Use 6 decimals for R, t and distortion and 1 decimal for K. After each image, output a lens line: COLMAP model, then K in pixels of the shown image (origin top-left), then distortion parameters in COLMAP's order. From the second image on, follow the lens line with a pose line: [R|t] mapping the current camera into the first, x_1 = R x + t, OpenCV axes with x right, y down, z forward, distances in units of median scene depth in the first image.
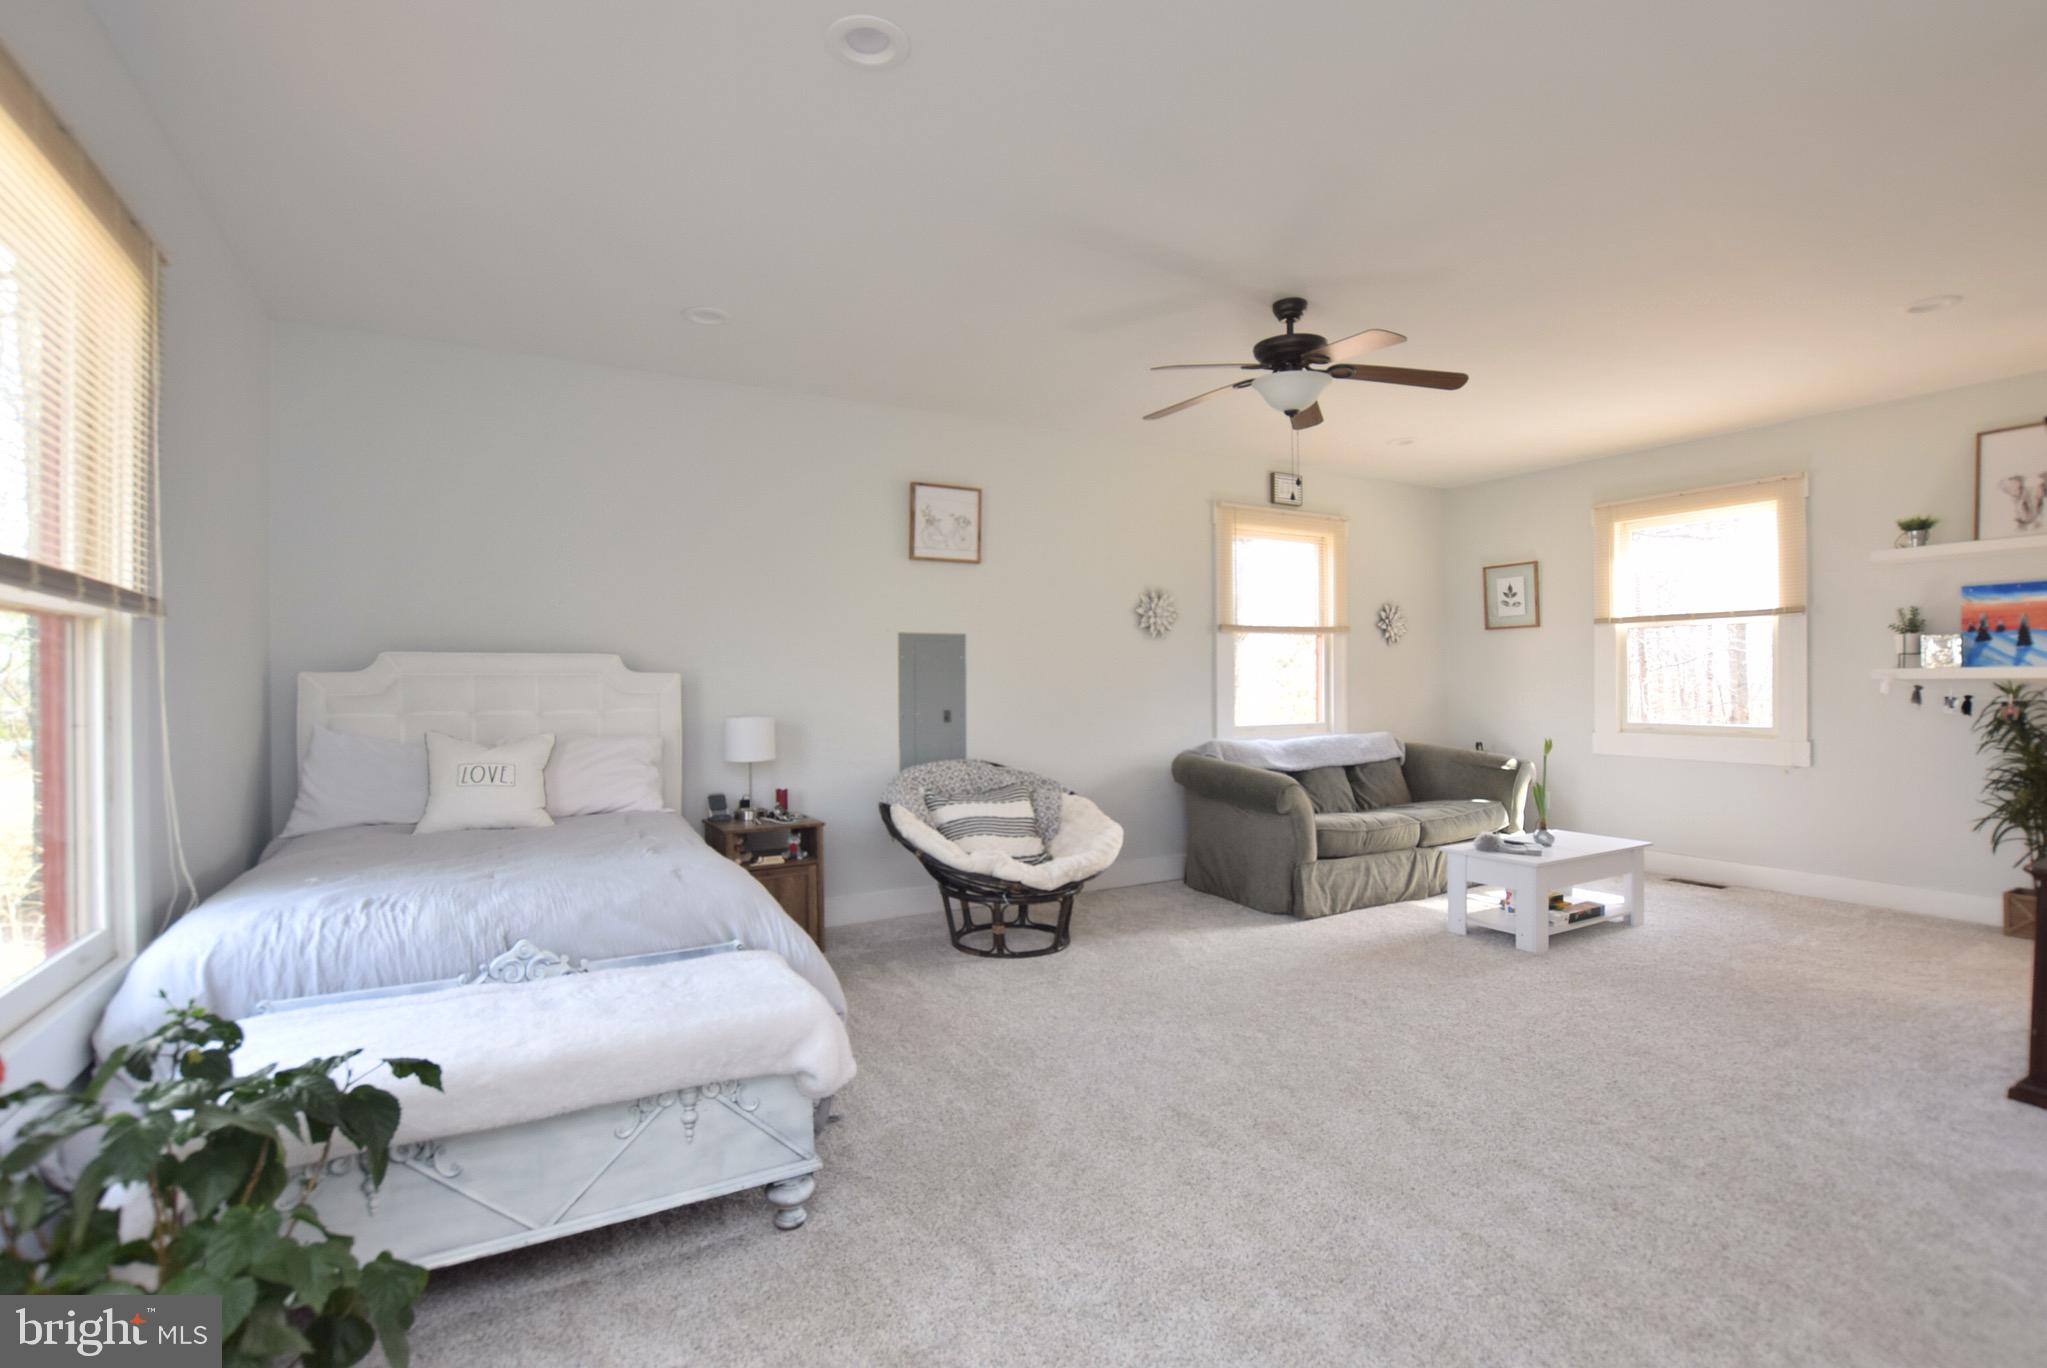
lens RADIAL K [[946.7, 0, 1023.0], [0, 946.7, 683.0], [0, 0, 1]] dist [-0.027637, 0.000019]
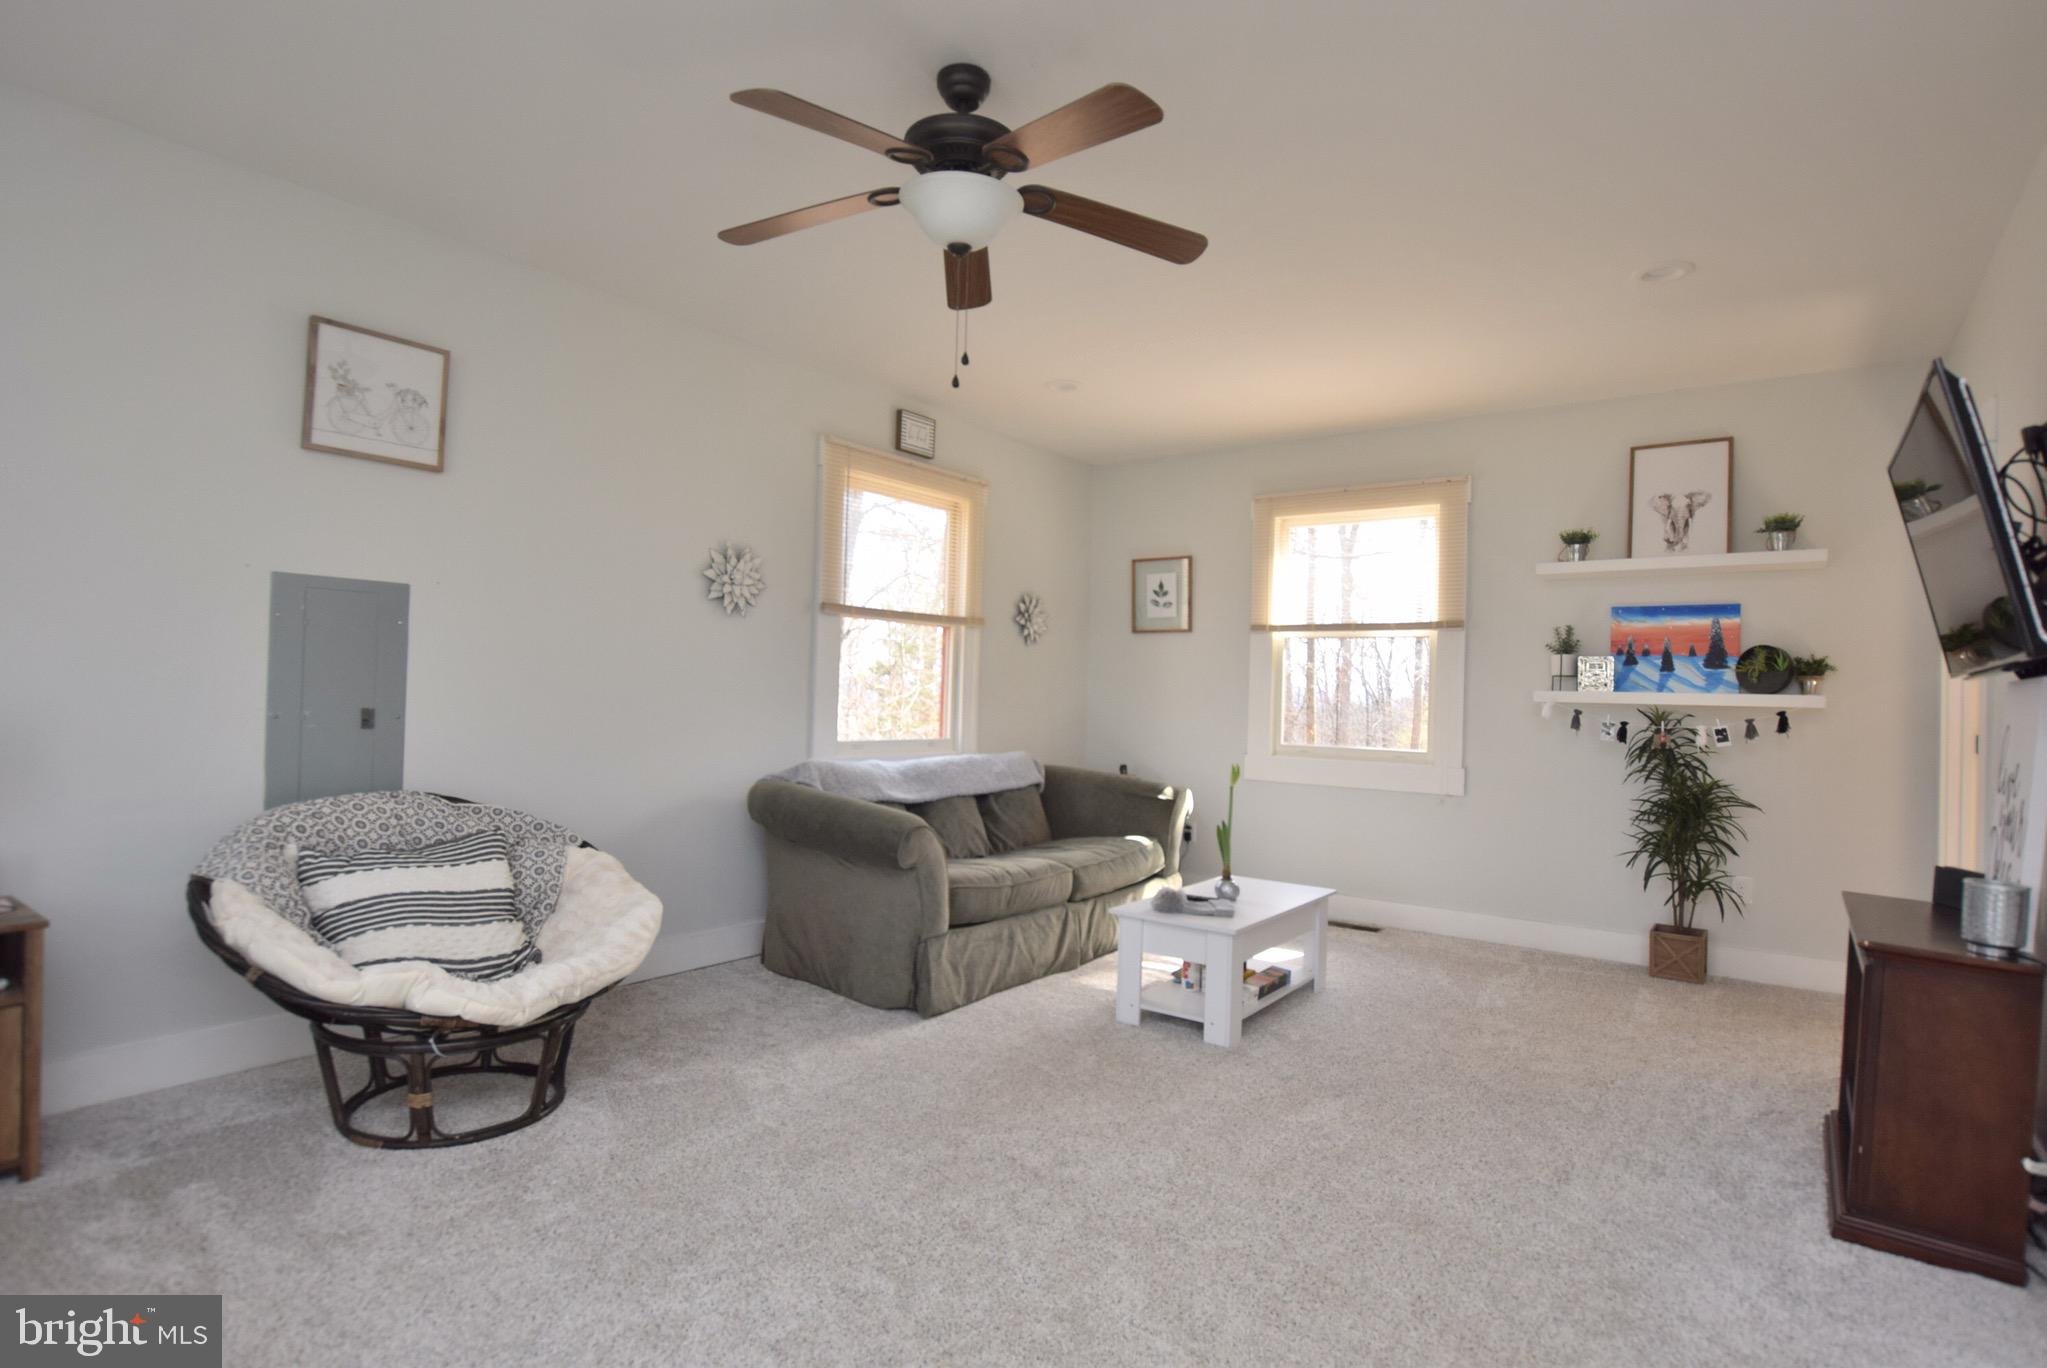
lens RADIAL K [[1015.7, 0, 1024.8], [0, 1015.7, 684.9], [0, 0, 1]] dist [-0.025940, 0.000248]
pose [[0.915508, 0.036029, 0.400683, 0.048341], [-0.033163, 0.999351, -0.014086, 0.009613], [-0.400930, -0.000392, 0.916109, 0.271393]]
